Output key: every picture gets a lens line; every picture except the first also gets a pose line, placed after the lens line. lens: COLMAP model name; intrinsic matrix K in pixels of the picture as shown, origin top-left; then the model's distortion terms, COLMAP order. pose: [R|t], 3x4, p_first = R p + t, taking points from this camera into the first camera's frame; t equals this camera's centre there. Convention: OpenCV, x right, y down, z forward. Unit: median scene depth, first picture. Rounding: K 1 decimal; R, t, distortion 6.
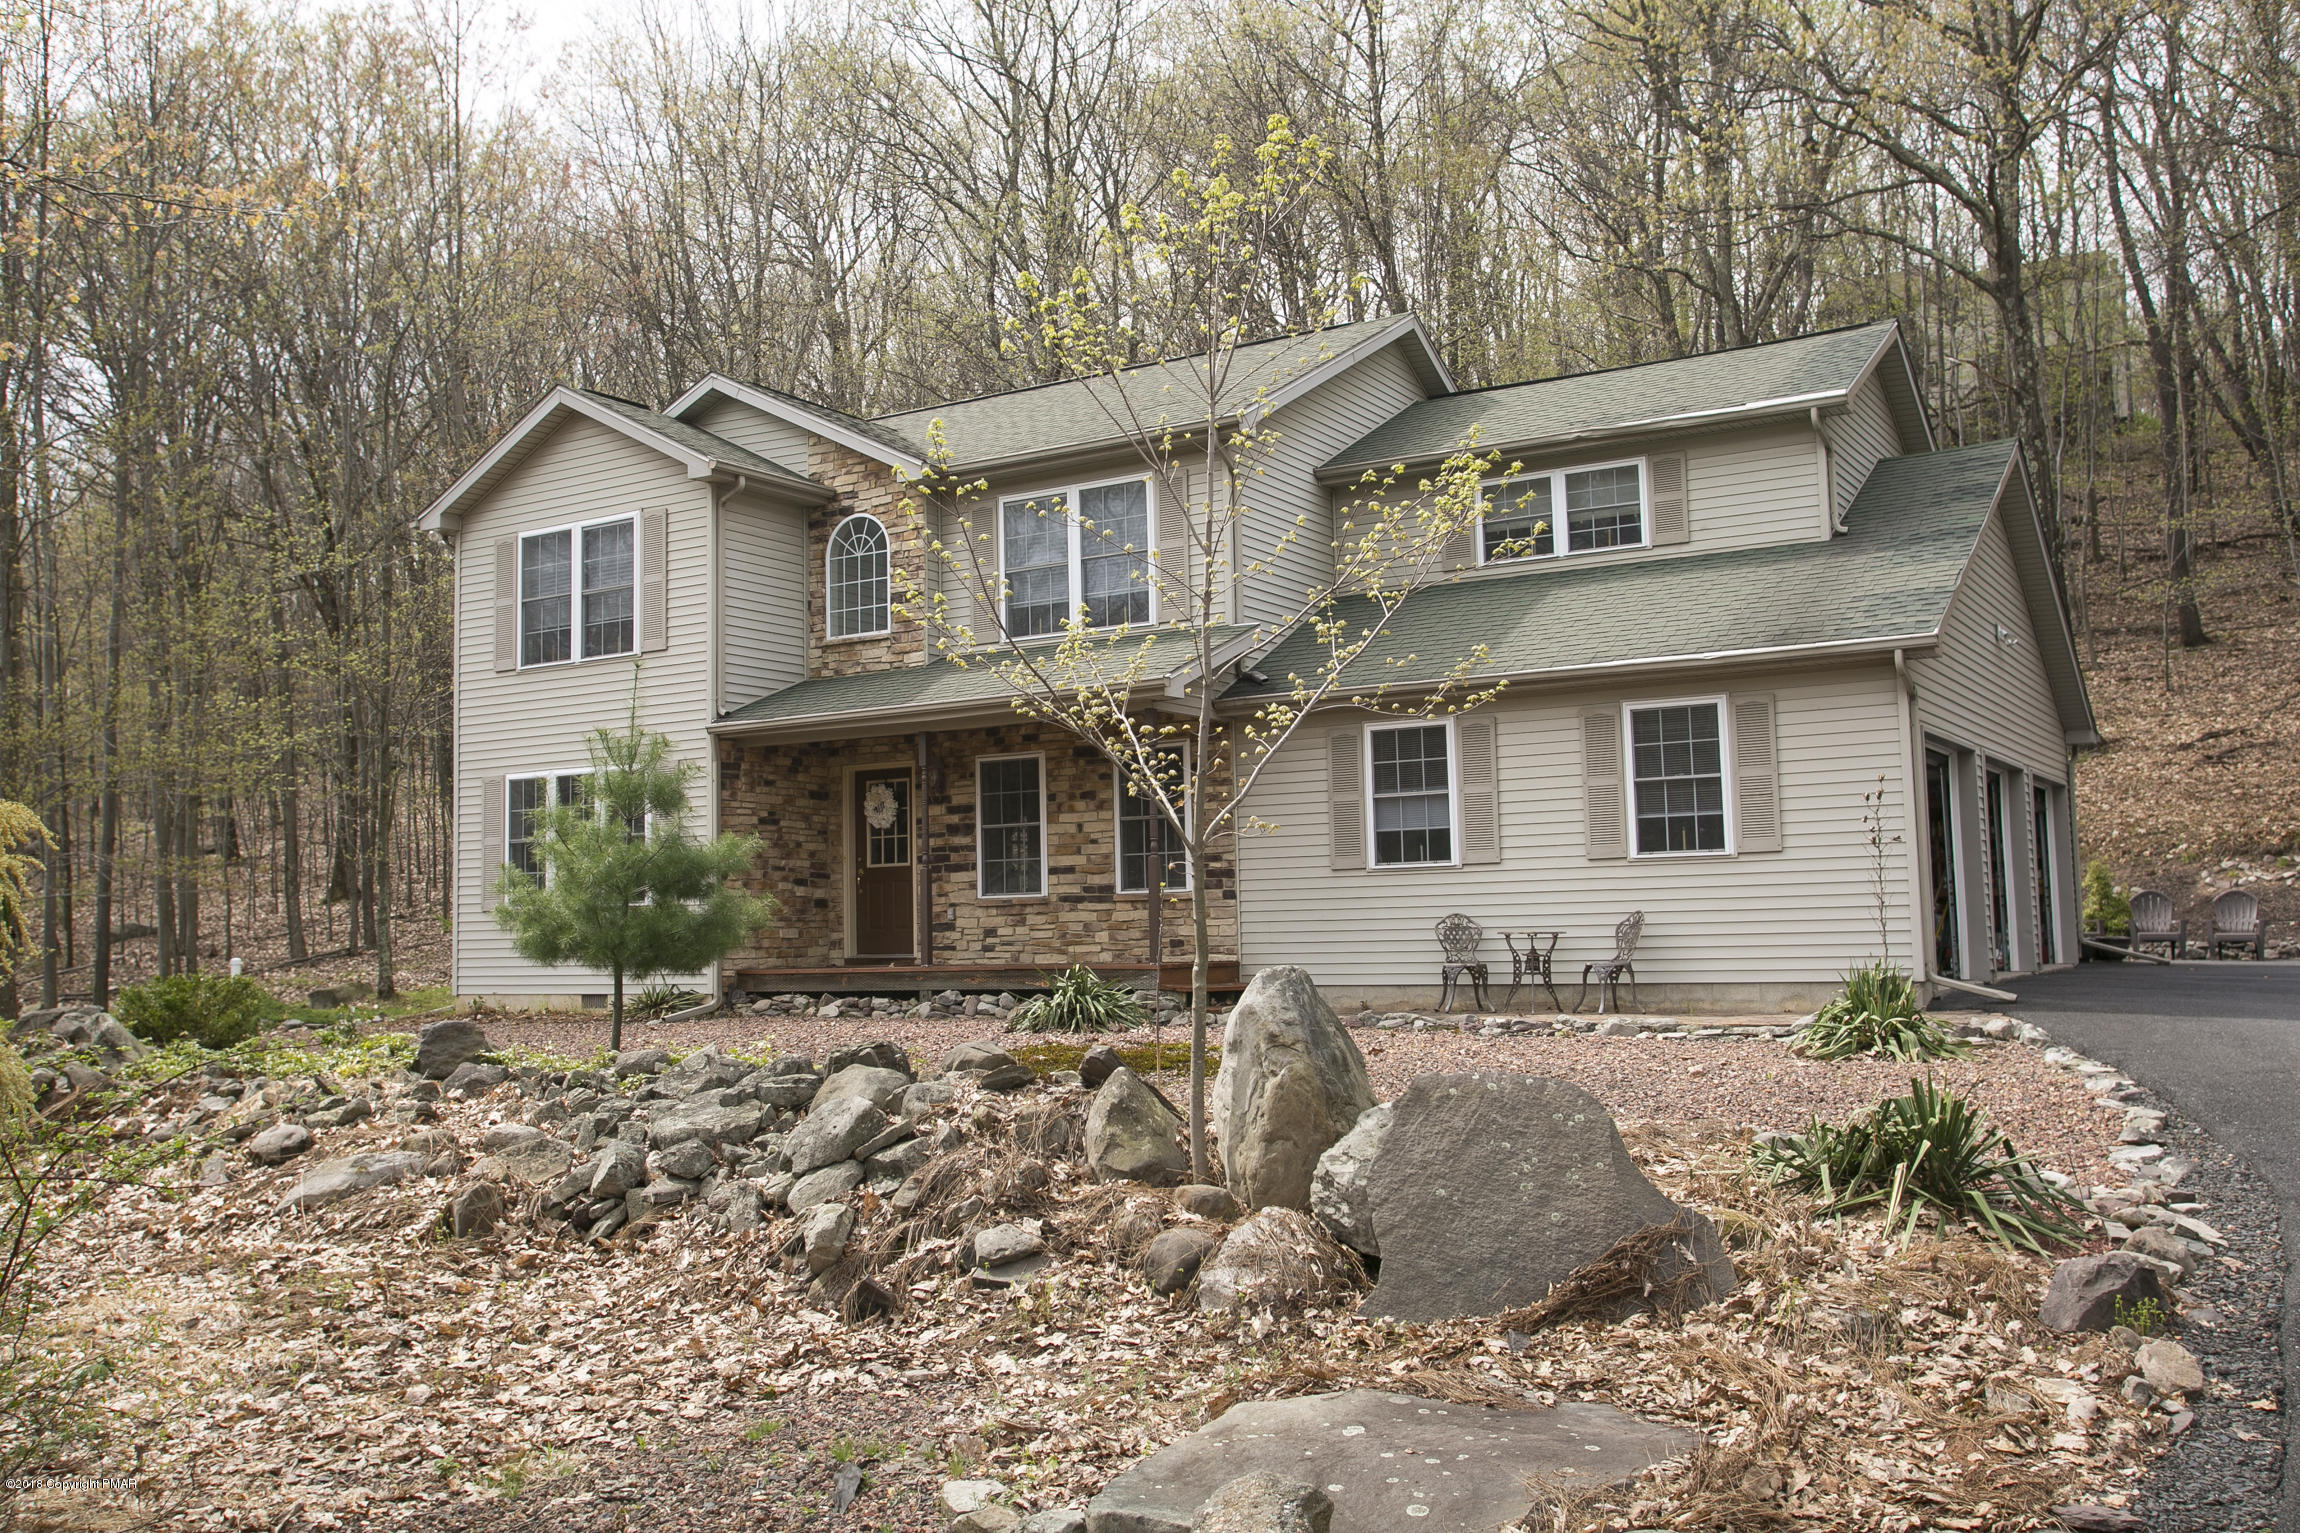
lens RADIAL K [[1951.5, 0, 1150.0], [0, 1951.5, 766.5], [0, 0, 1]] dist [-0.052129, 0.115898]
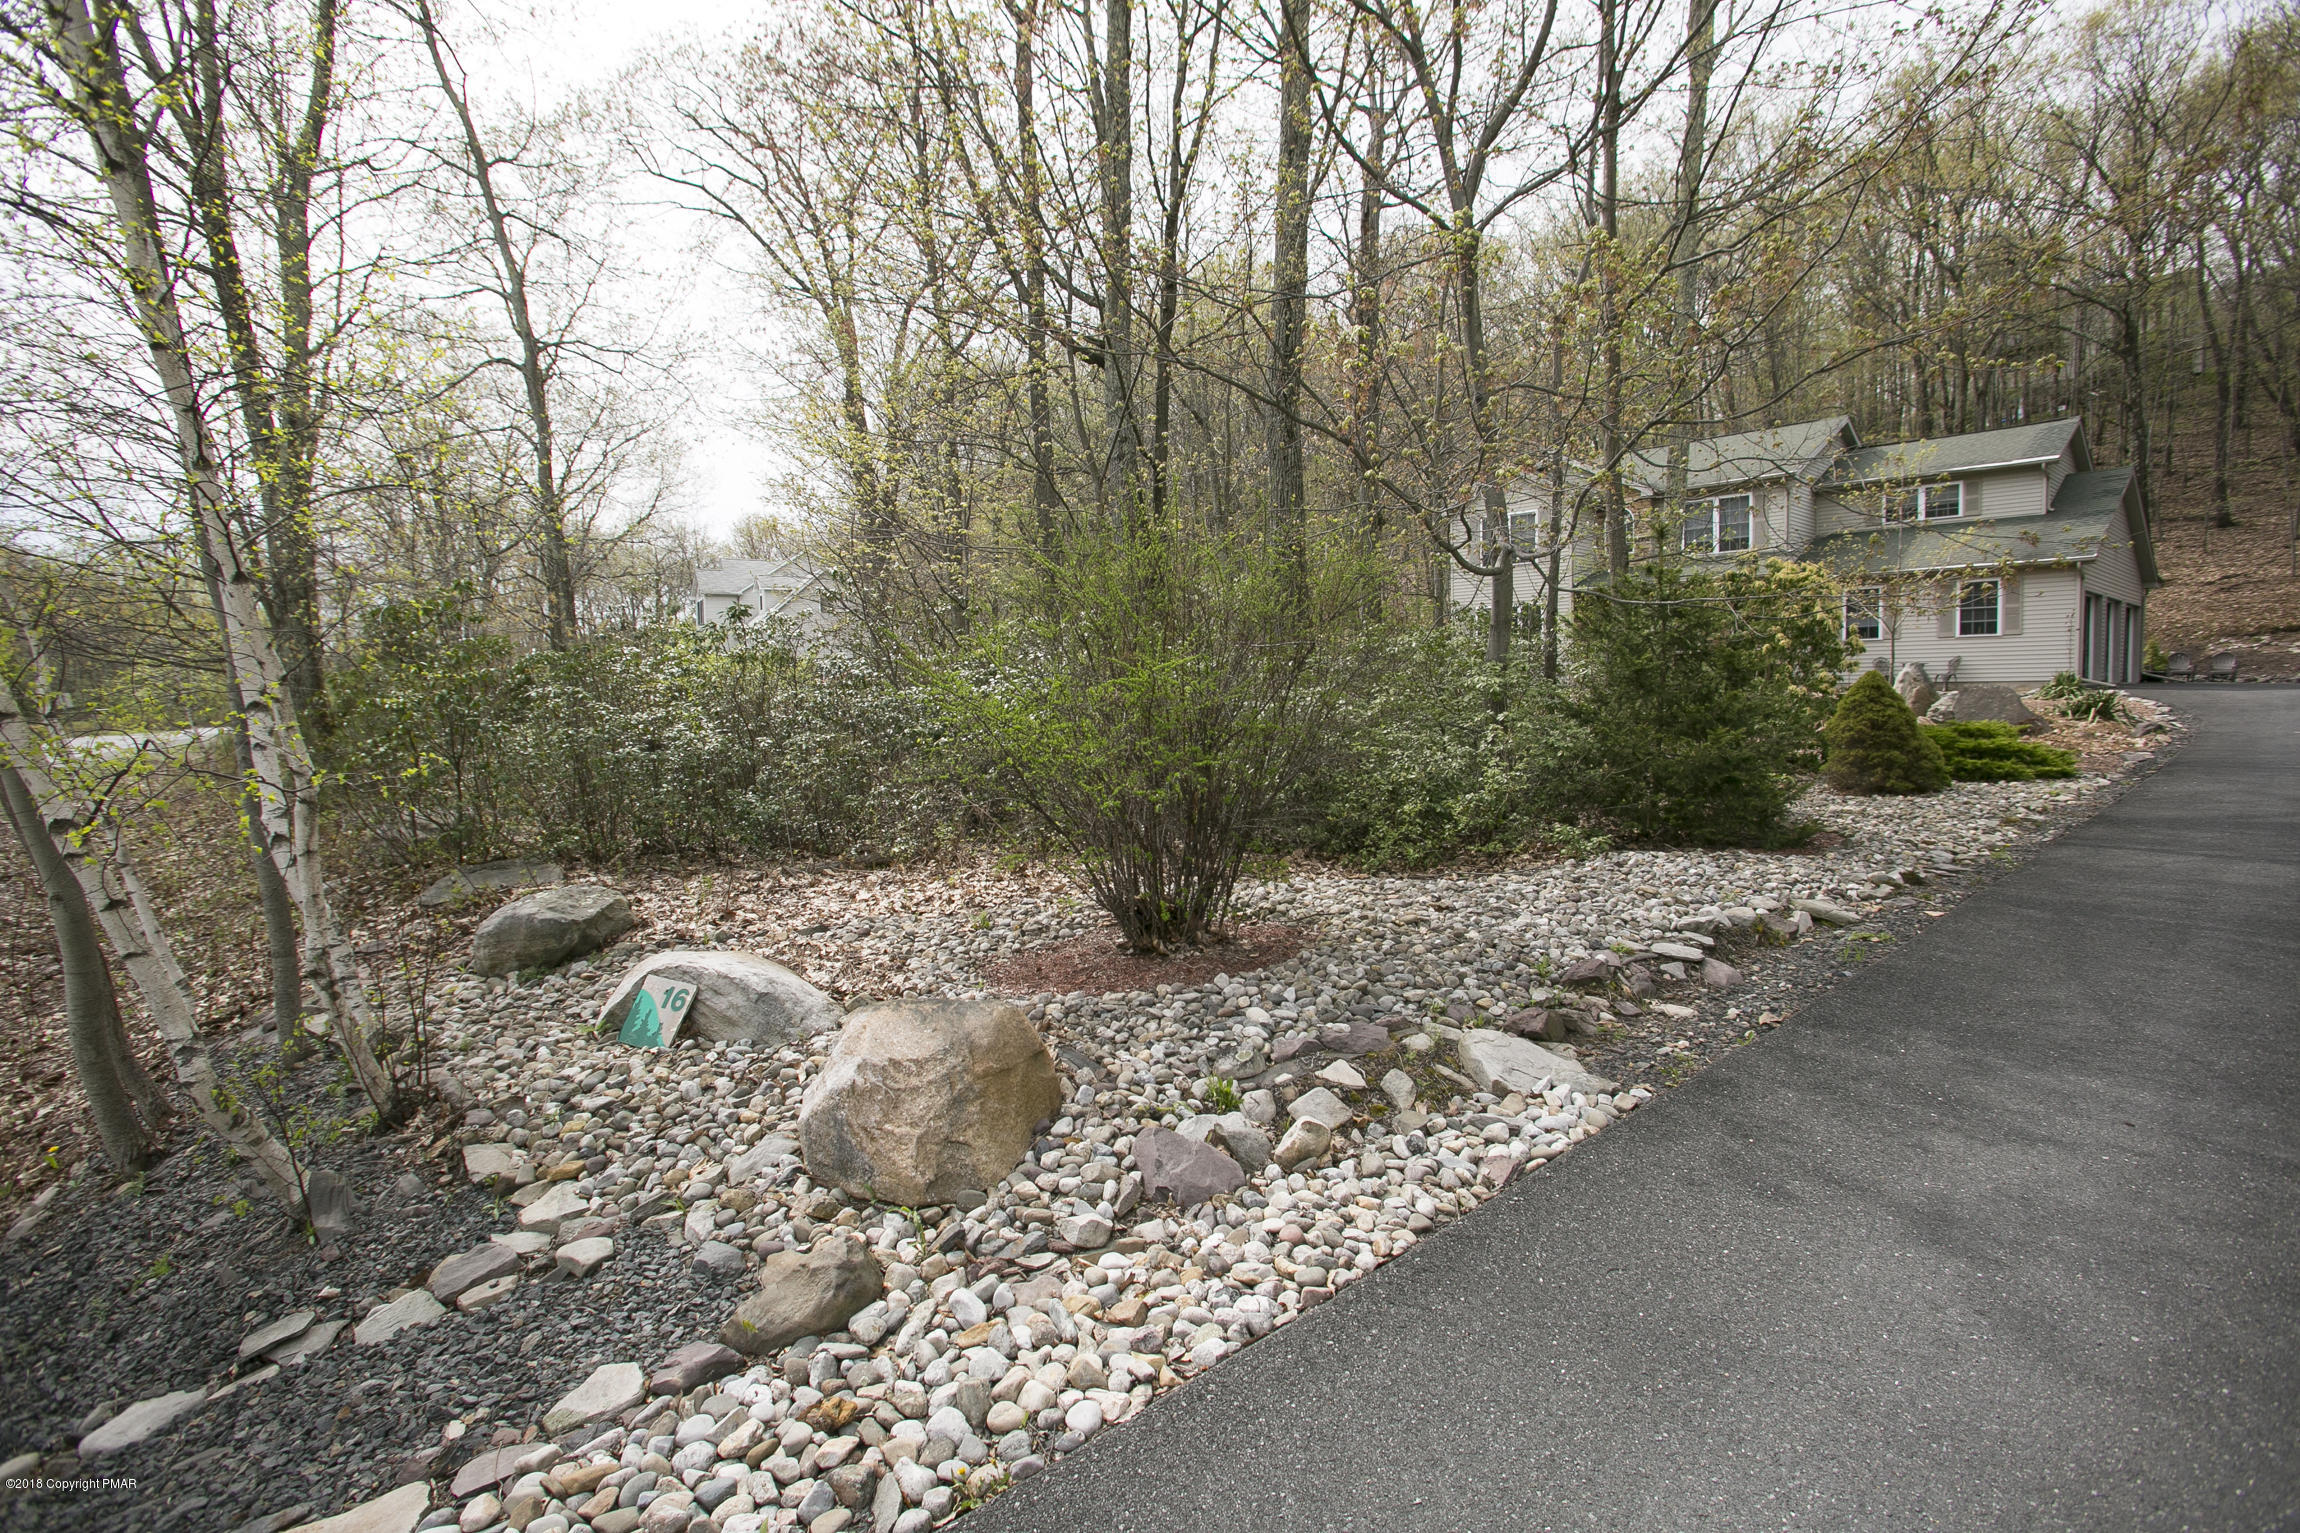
lens RADIAL K [[1094.5, 0, 1142.0], [0, 1094.5, 760.3], [0, 0, 1]] dist [-0.086387, 0.037686]
pose [[0.952598, 0.029861, -0.302763, -0.349826], [0.018324, 0.987733, 0.155072, -0.028910], [0.303680, -0.153269, 0.940366, -0.697881]]
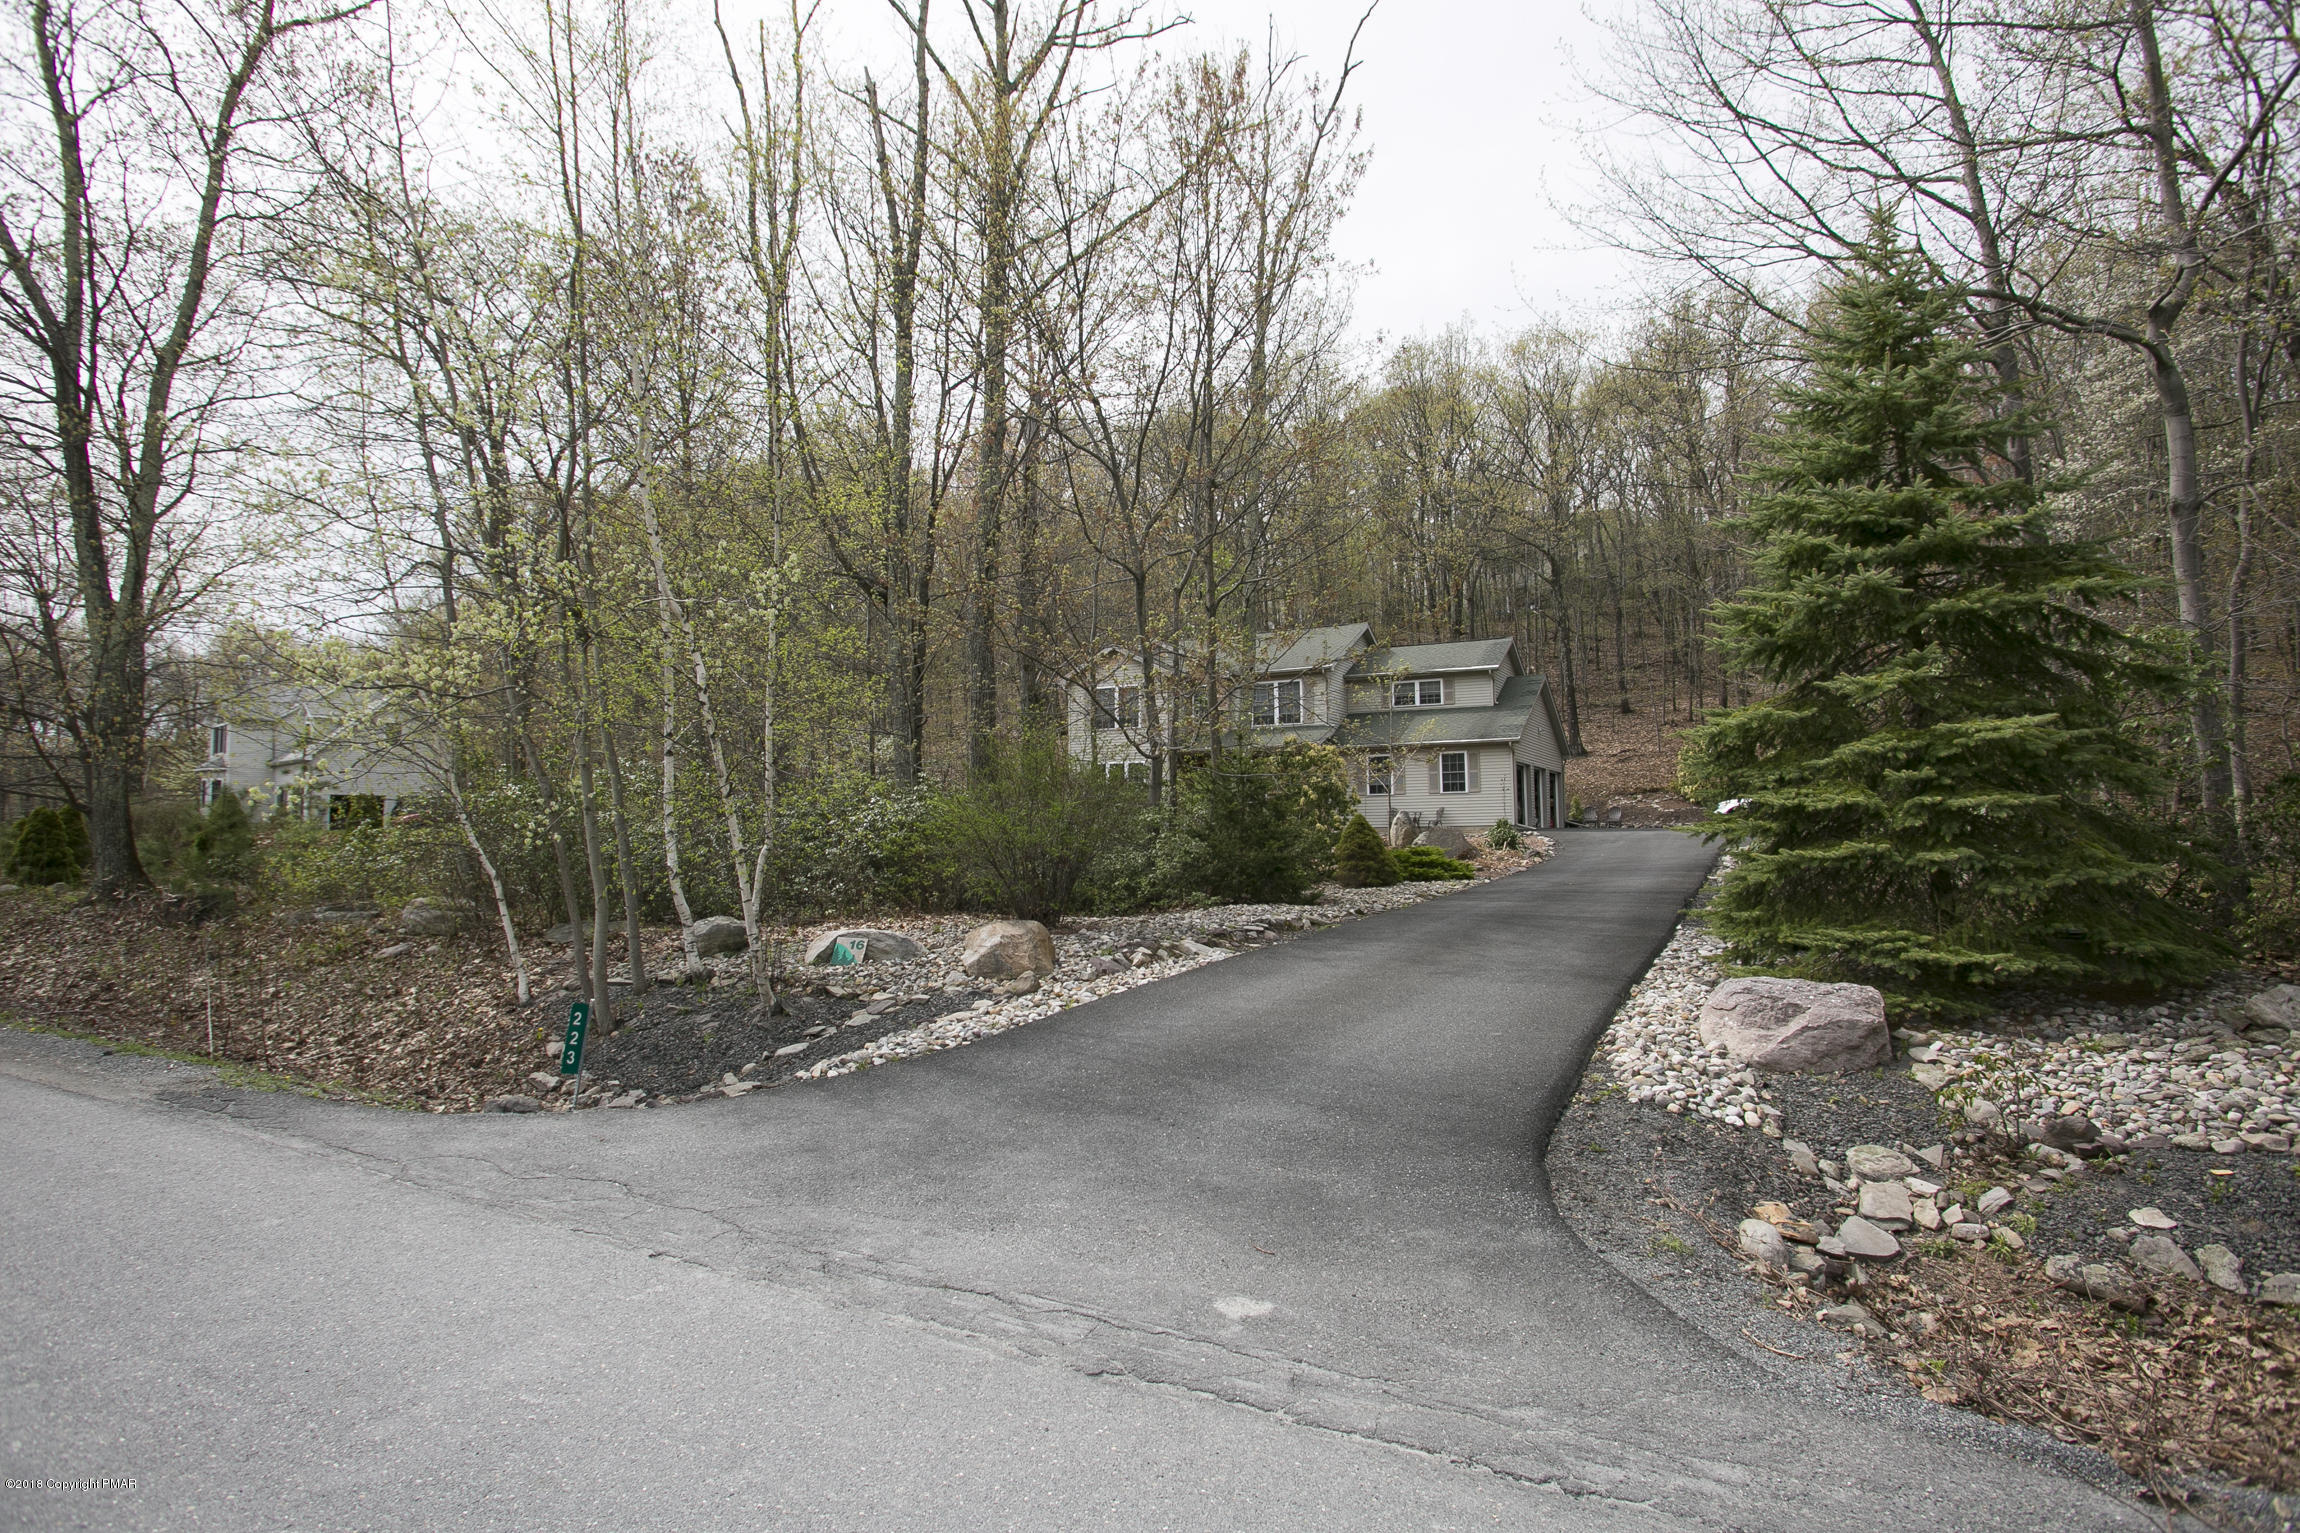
lens RADIAL K [[1201.7, 0, 1149.3], [0, 1201.7, 759.0], [0, 0, 1]] dist [-0.071702, 0.039183]
pose [[0.997643, 0.017685, 0.066296, -0.412432], [-0.019178, 0.999575, 0.021957, -0.051899], [-0.065880, -0.023177, 0.997558, -1.117268]]
